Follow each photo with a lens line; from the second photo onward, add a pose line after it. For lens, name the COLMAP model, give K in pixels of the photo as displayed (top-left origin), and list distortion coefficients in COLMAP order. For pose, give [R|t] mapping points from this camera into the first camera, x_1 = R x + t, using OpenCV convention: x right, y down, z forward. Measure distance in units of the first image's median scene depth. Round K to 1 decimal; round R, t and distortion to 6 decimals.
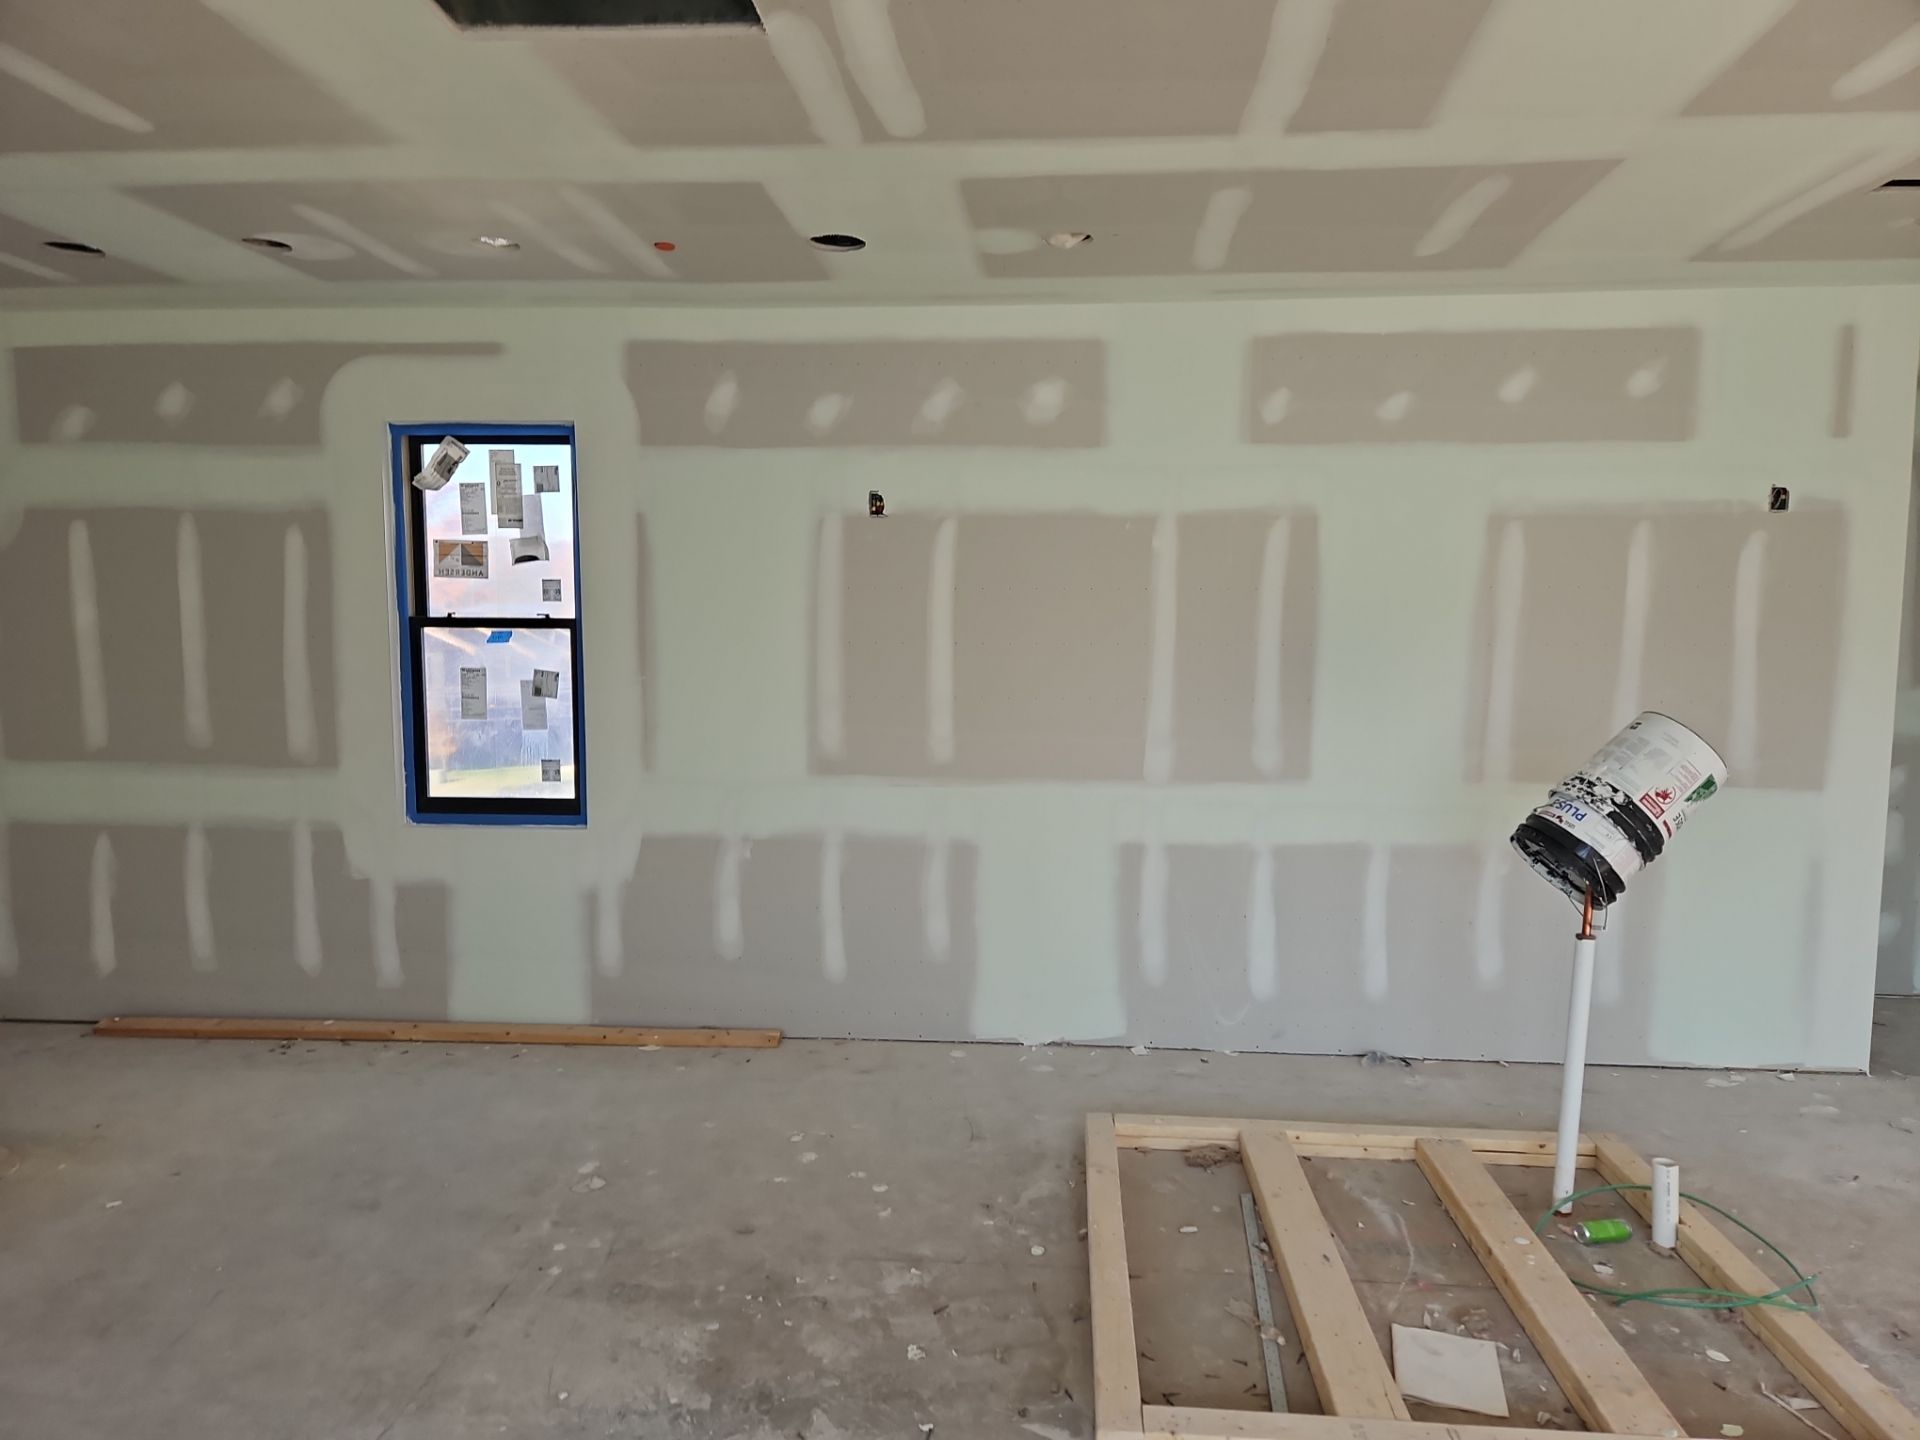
lens RADIAL K [[1275.0, 0, 968.9], [0, 1275.0, 738.5], [0, 0, 1]] dist [0.091013, -0.085763]
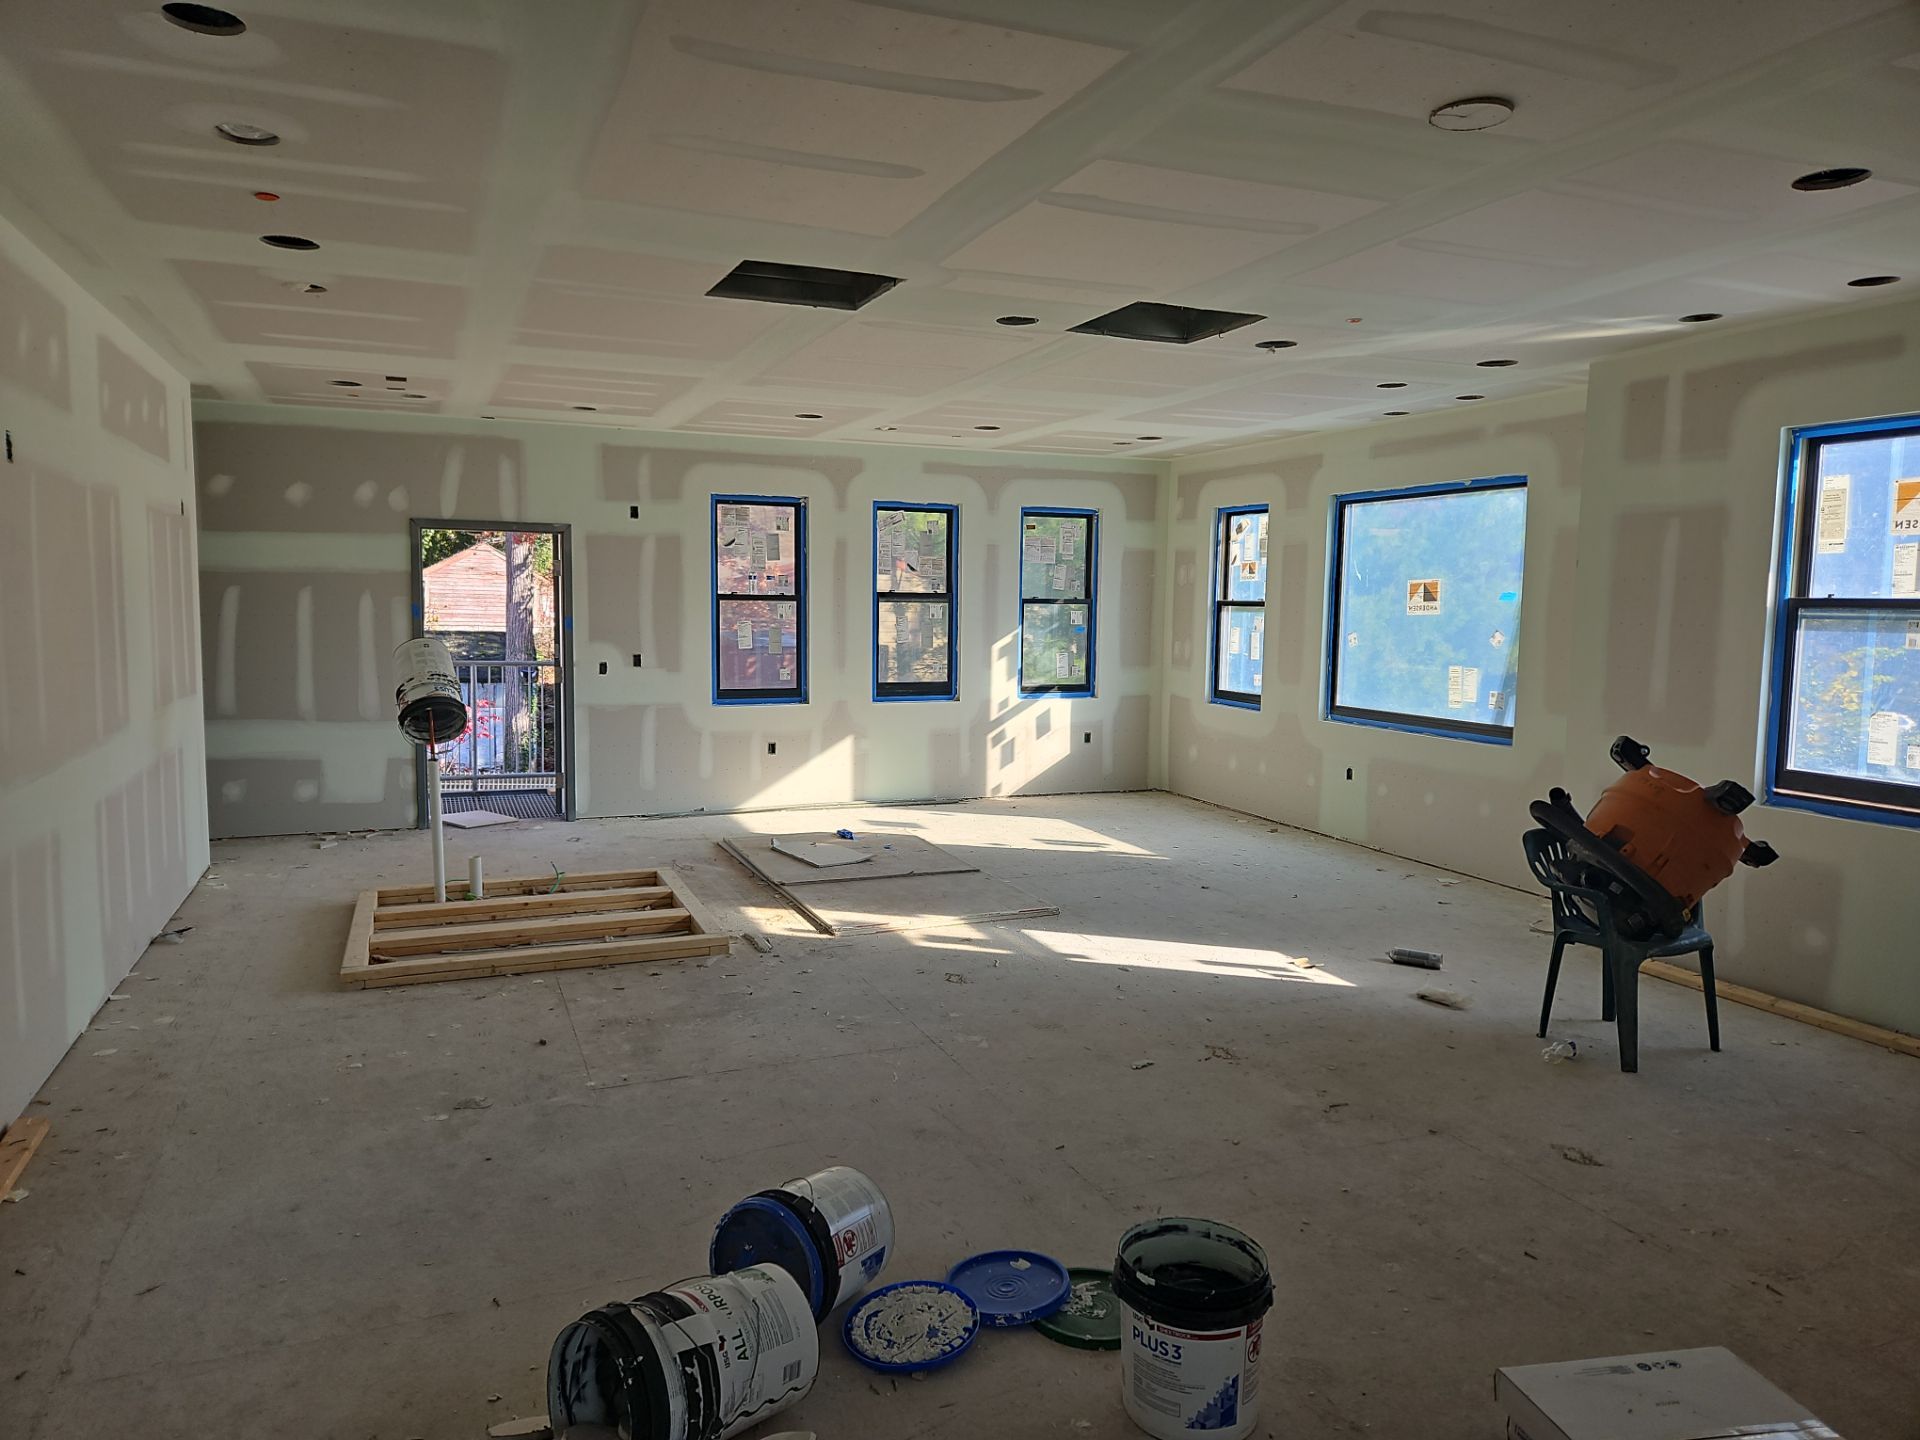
lens RADIAL K [[1271.8, 0, 947.1], [0, 1271.8, 713.7], [0, 0, 1]] dist [0.089510, -0.078756]
pose [[-0.444970, -0.092209, 0.890786, -1.108054], [0.069077, 0.988188, 0.136797, -0.084824], [-0.892877, 0.122404, -0.433344, 0.839570]]
